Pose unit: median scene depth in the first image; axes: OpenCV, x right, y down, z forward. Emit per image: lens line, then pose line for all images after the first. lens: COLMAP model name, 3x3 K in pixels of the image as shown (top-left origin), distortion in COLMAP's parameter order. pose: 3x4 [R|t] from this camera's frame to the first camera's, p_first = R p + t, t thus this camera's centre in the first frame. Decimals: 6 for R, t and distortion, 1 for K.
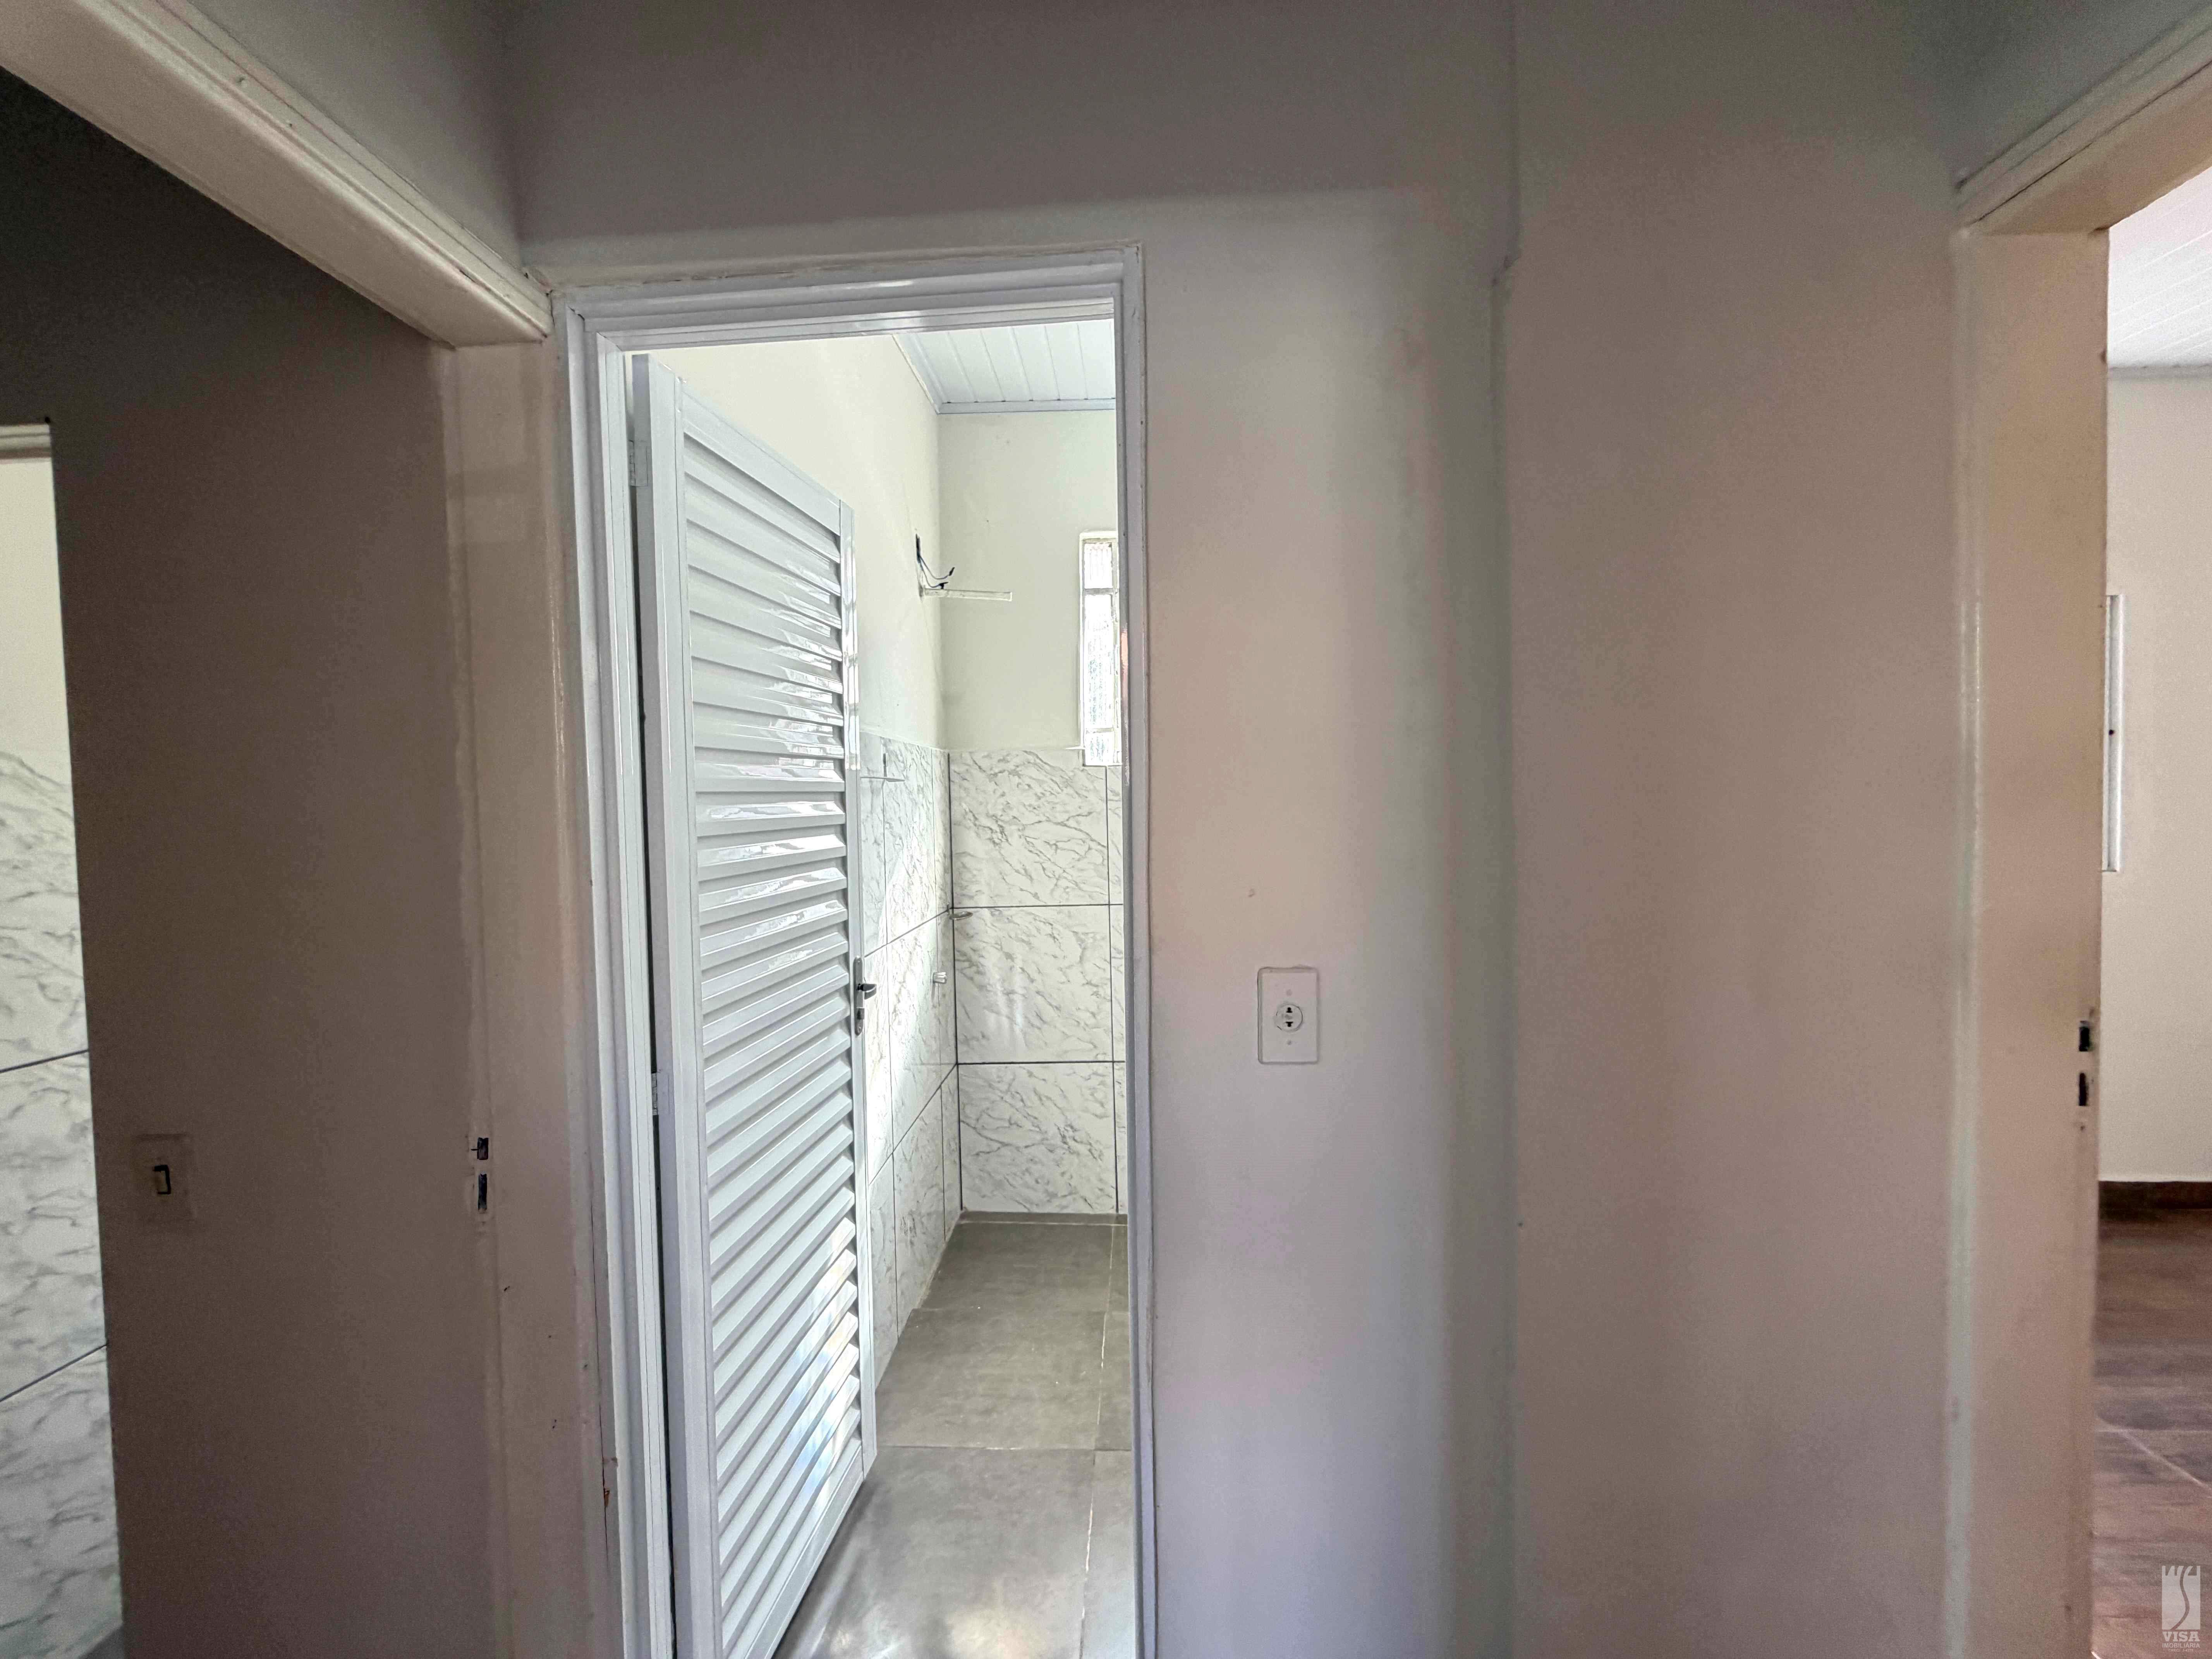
lens RADIAL K [[880.2, 0, 1106.0], [0, 880.2, 829.5], [0, 0, 1]] dist [0.000371, -0.000222]
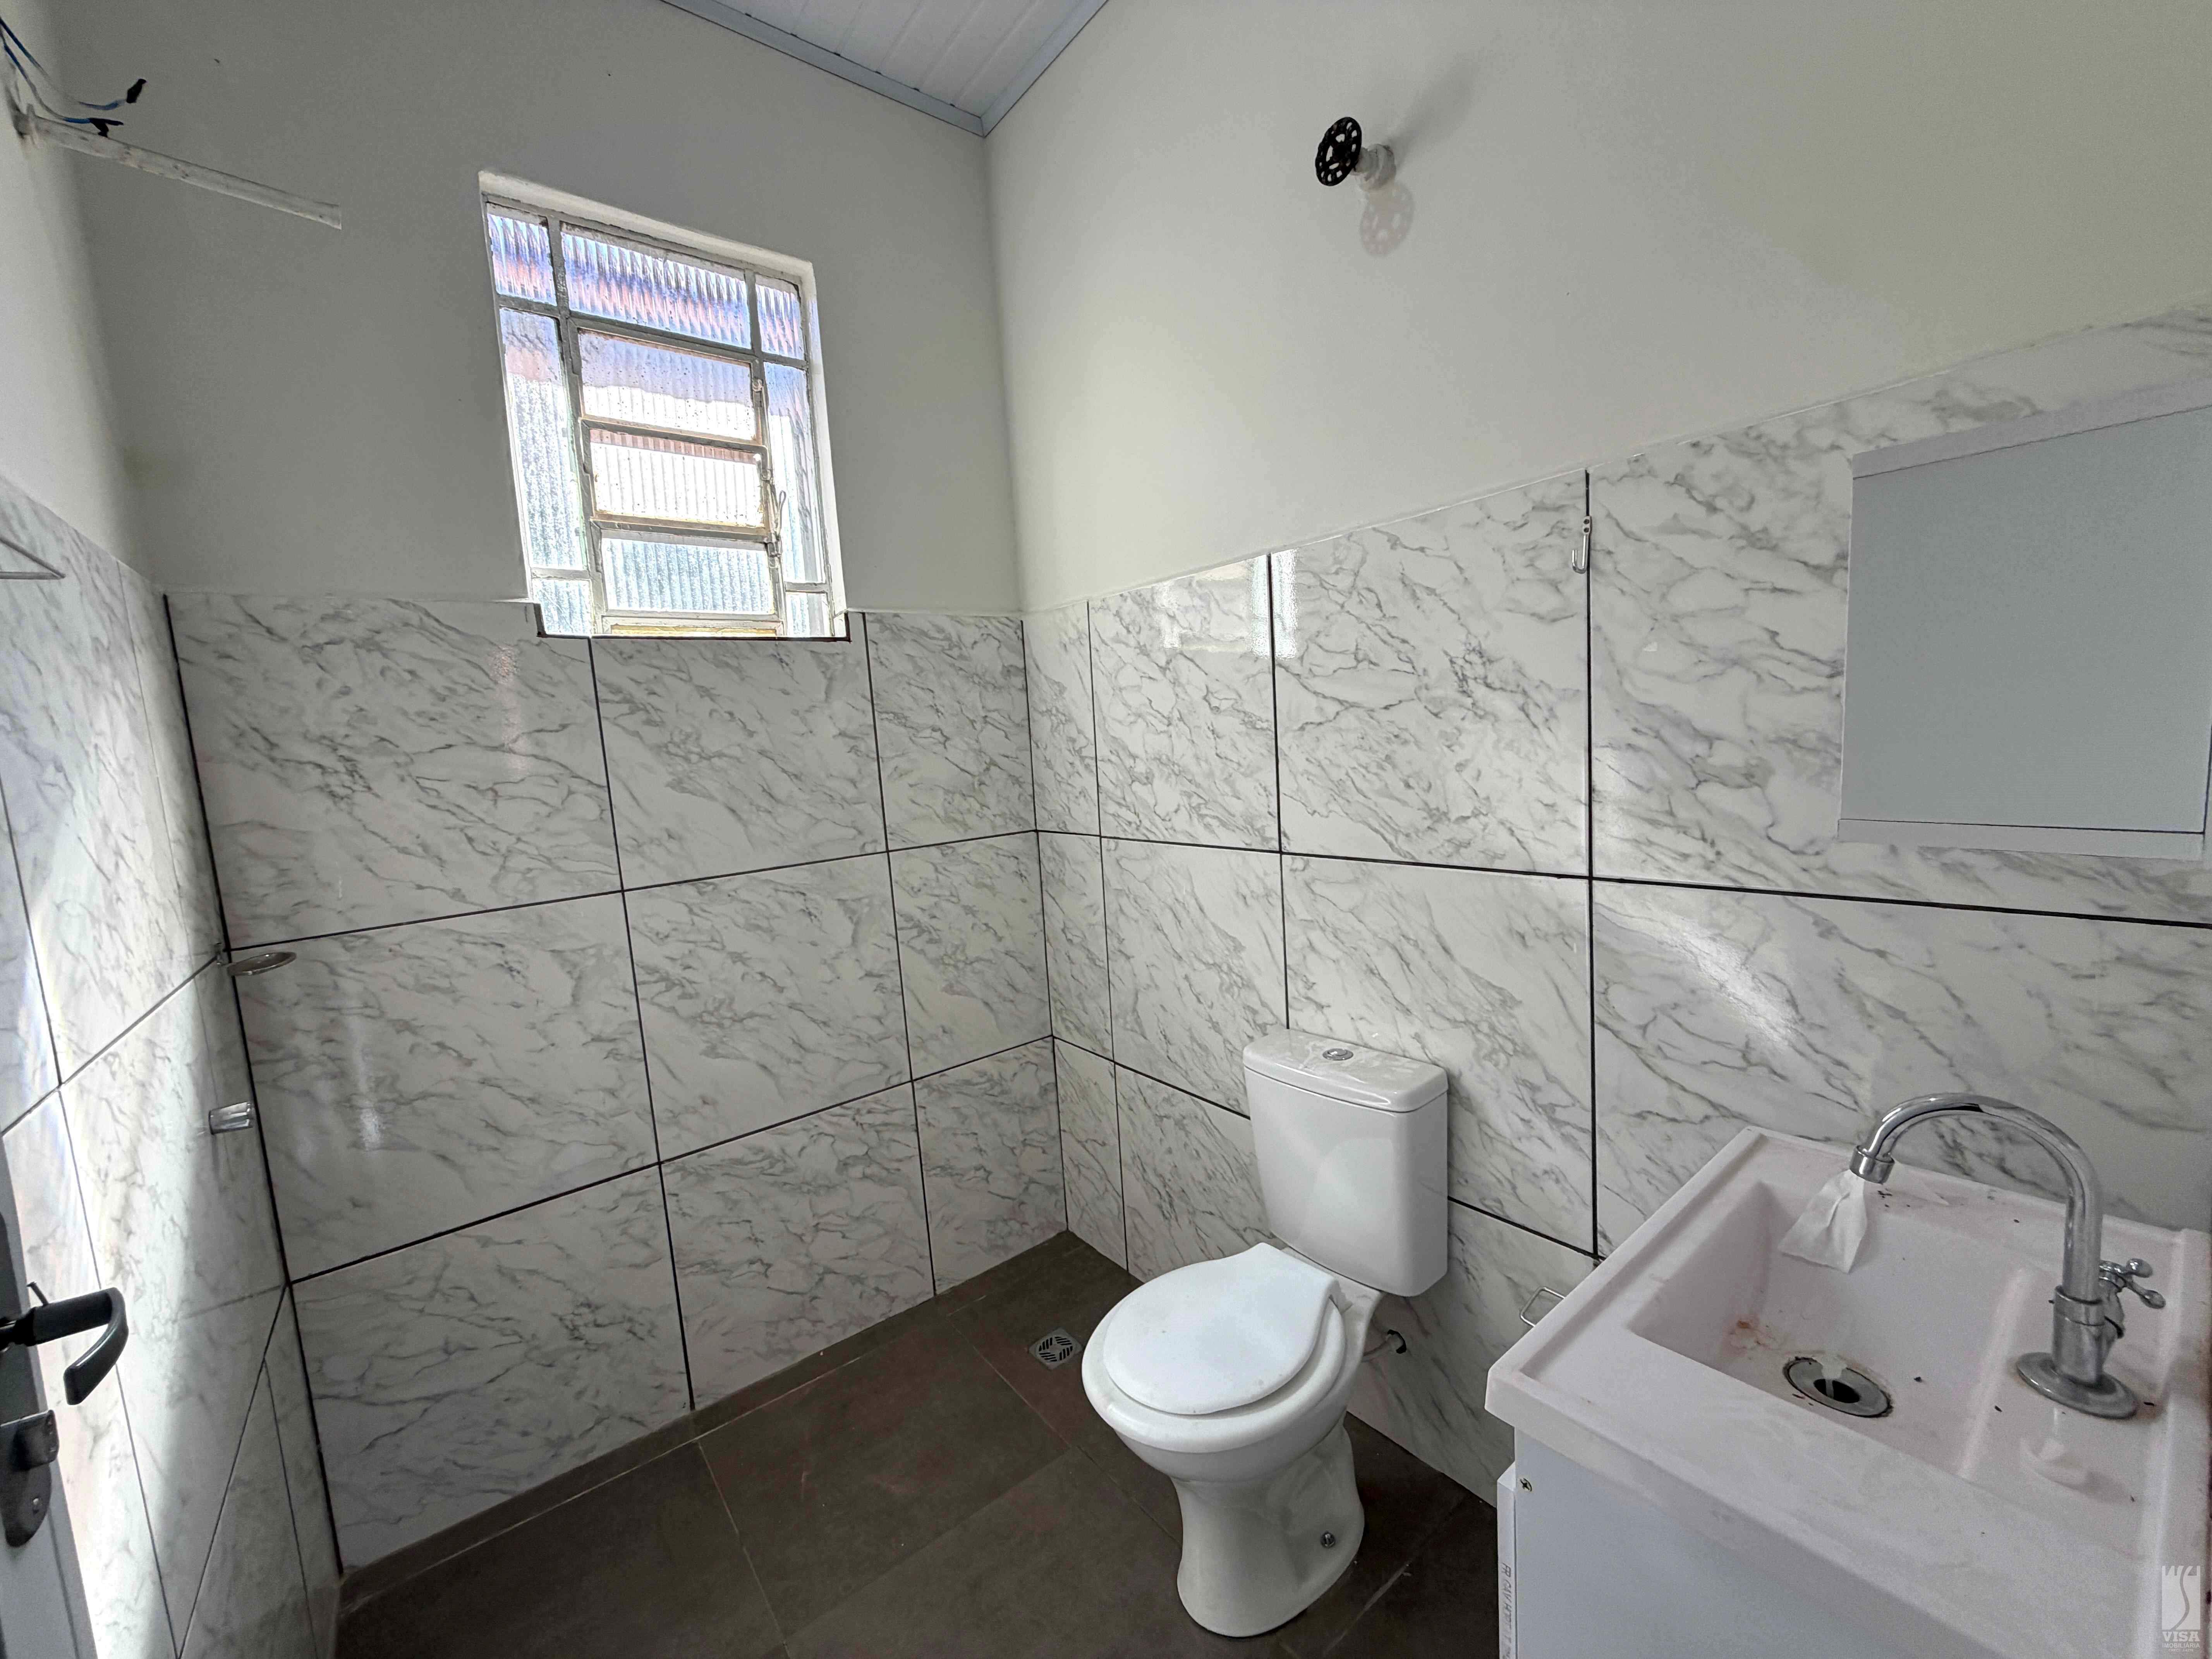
lens RADIAL K [[880.2, 0, 1106.0], [0, 880.2, 829.5], [0, 0, 1]] dist [0.000371, -0.000222]
pose [[0.763504, -0.102111, 0.637679, -0.113668], [0.081033, 0.994764, 0.062269, 0.037185], [-0.640699, 0.004131, 0.767781, 0.379479]]
